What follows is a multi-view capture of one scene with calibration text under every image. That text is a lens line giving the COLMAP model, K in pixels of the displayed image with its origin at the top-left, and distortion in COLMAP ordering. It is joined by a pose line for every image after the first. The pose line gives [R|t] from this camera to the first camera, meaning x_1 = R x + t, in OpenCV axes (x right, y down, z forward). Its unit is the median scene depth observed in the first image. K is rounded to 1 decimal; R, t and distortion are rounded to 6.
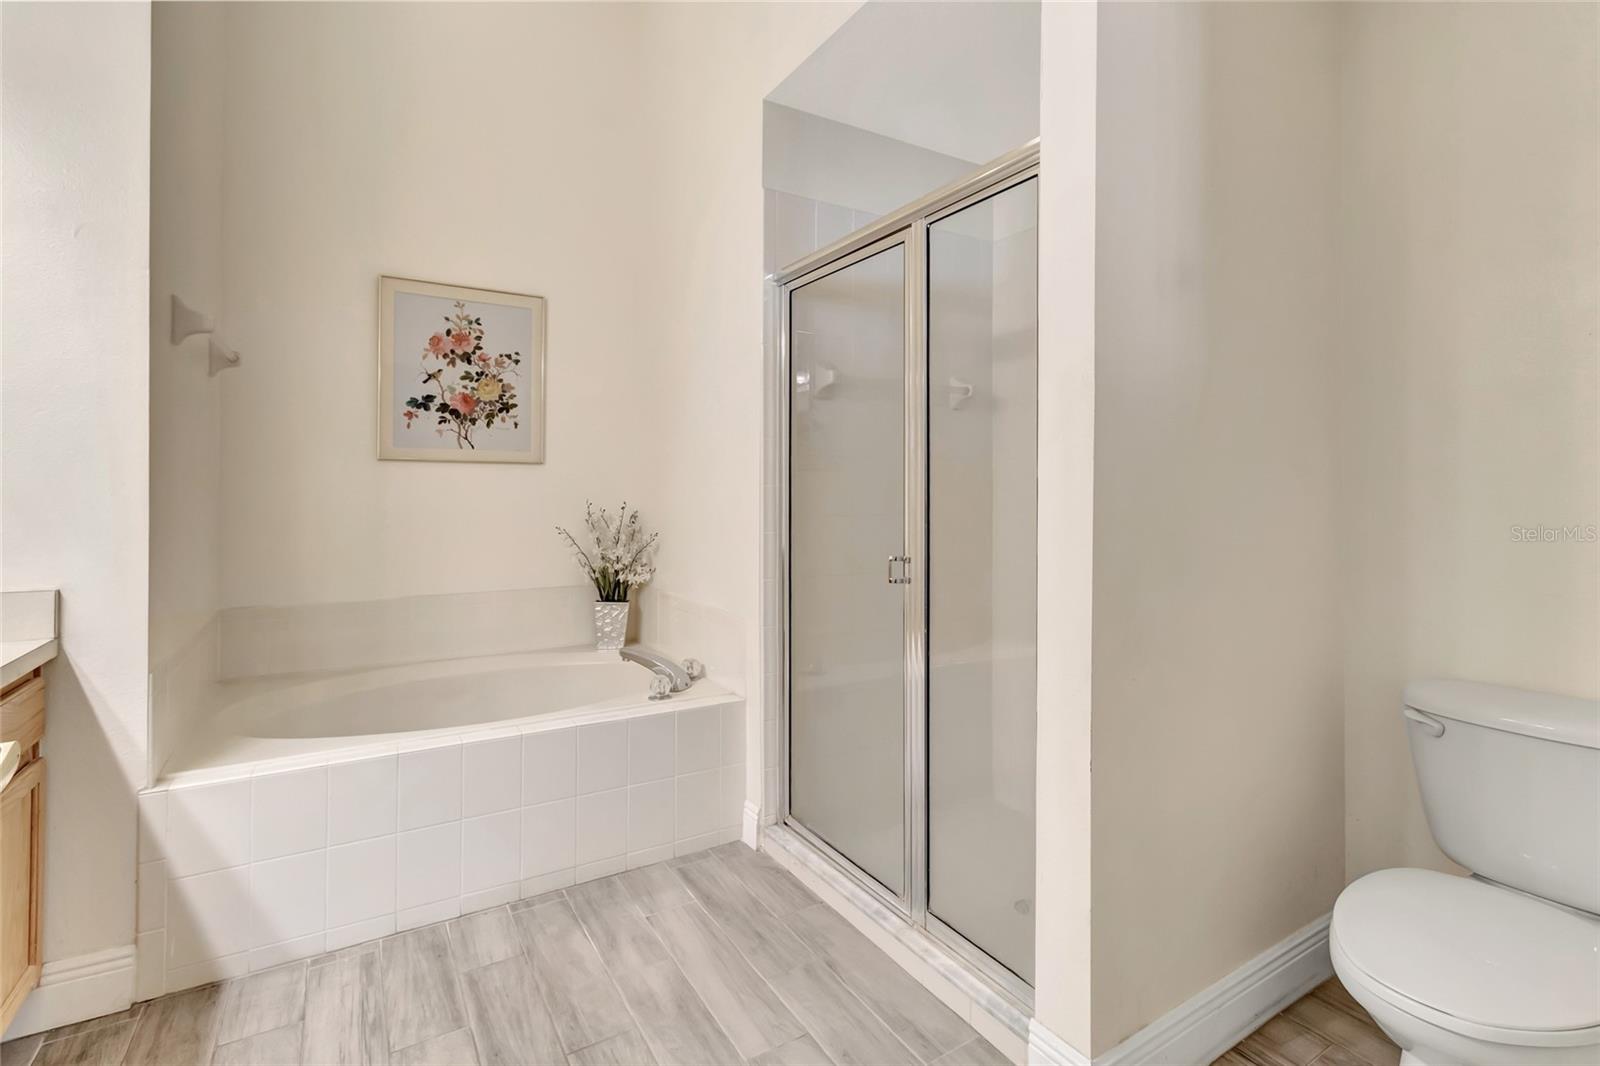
lens RADIAL K [[754.5, 0, 815.0], [0, 754.5, 475.2], [0, 0, 1]] dist [0.009265, 0.000538]
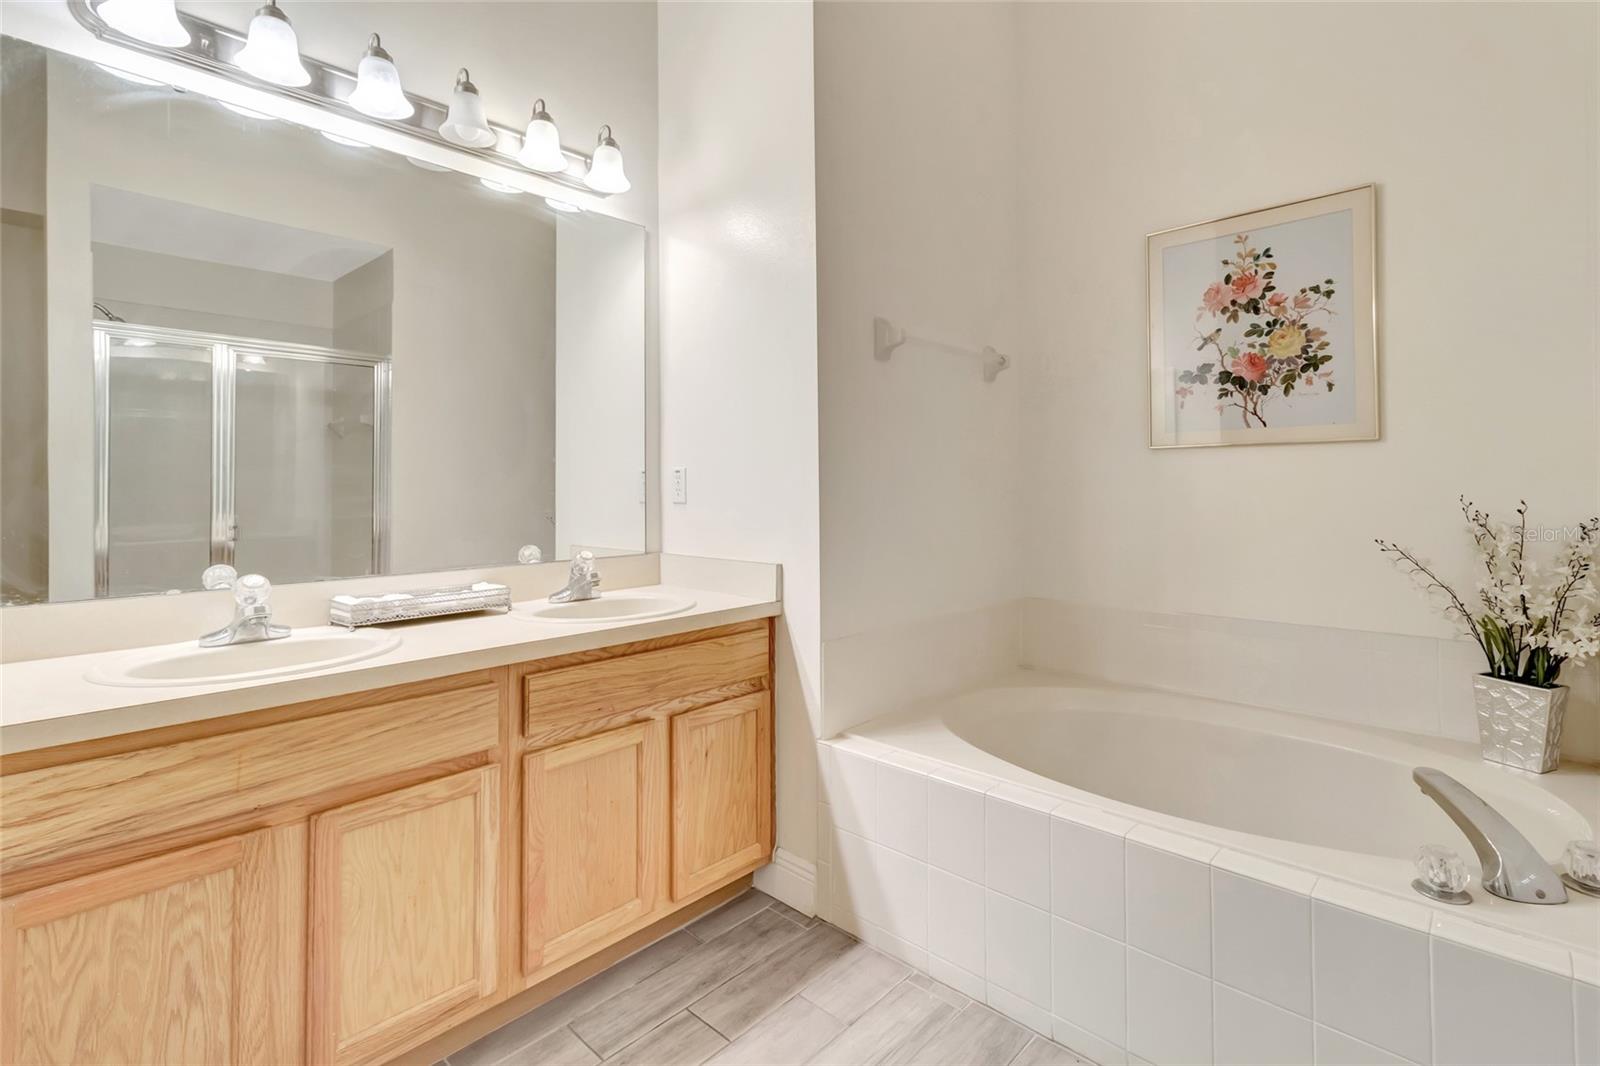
lens RADIAL K [[754.5, 0, 815.0], [0, 754.5, 475.2], [0, 0, 1]] dist [0.009265, 0.000538]
pose [[0.264430, -0.020395, -0.964189, 0.145084], [0.031820, 0.999417, -0.012413, 0.007867], [0.963880, -0.027398, 0.264924, 0.378289]]
